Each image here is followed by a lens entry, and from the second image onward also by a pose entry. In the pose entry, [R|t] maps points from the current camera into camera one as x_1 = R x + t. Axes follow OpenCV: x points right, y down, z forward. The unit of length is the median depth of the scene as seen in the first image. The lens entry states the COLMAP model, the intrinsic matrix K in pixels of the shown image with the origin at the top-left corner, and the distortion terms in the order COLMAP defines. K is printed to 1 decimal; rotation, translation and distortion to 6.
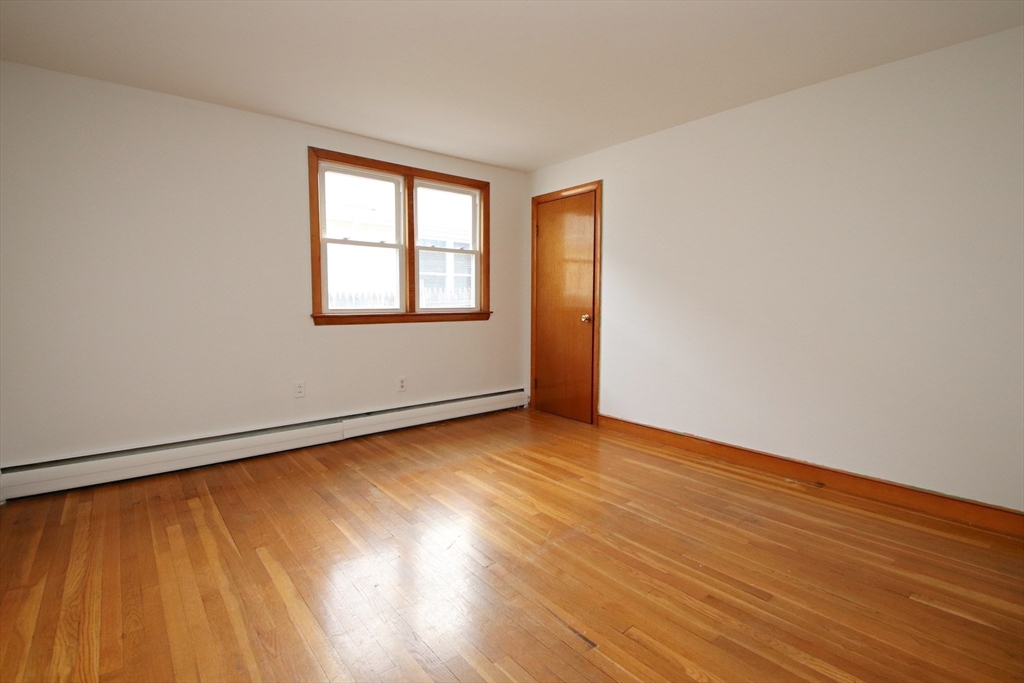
lens RADIAL K [[485.1, 0, 509.8], [0, 485.1, 344.0], [0, 0, 1]] dist [-0.011618, -0.007930]
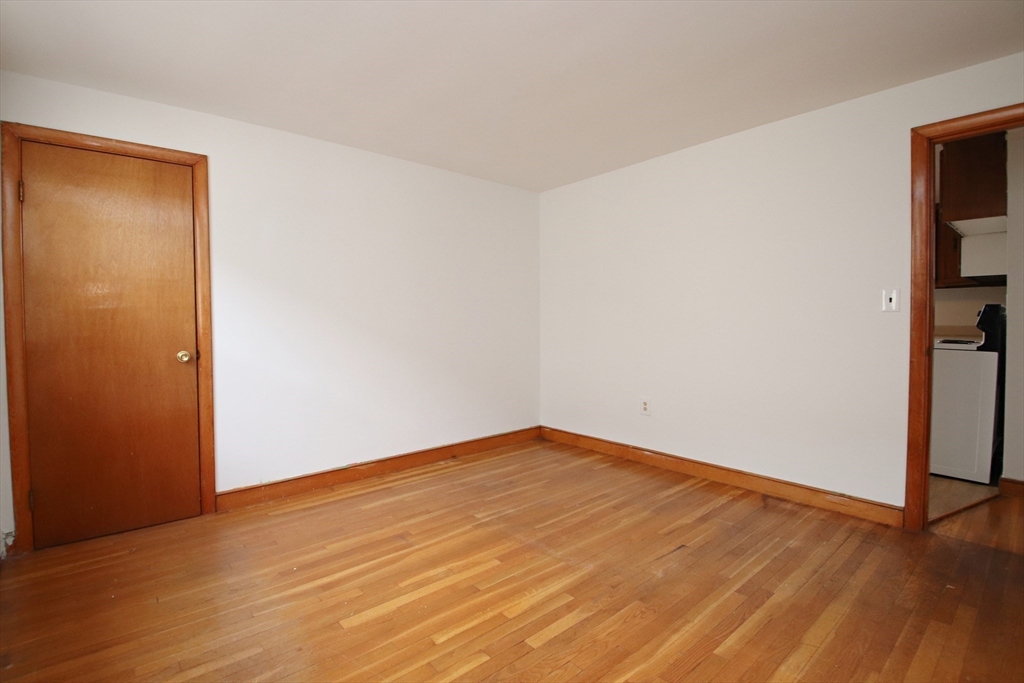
lens RADIAL K [[485.1, 0, 515.0], [0, 485.1, 344.4], [0, 0, 1]] dist [-0.011618, -0.007930]
pose [[-0.039000, -0.050802, 0.997947, -0.704360], [0.104602, 0.993012, 0.054639, -0.081715], [-0.993749, 0.106518, -0.033413, 0.815984]]
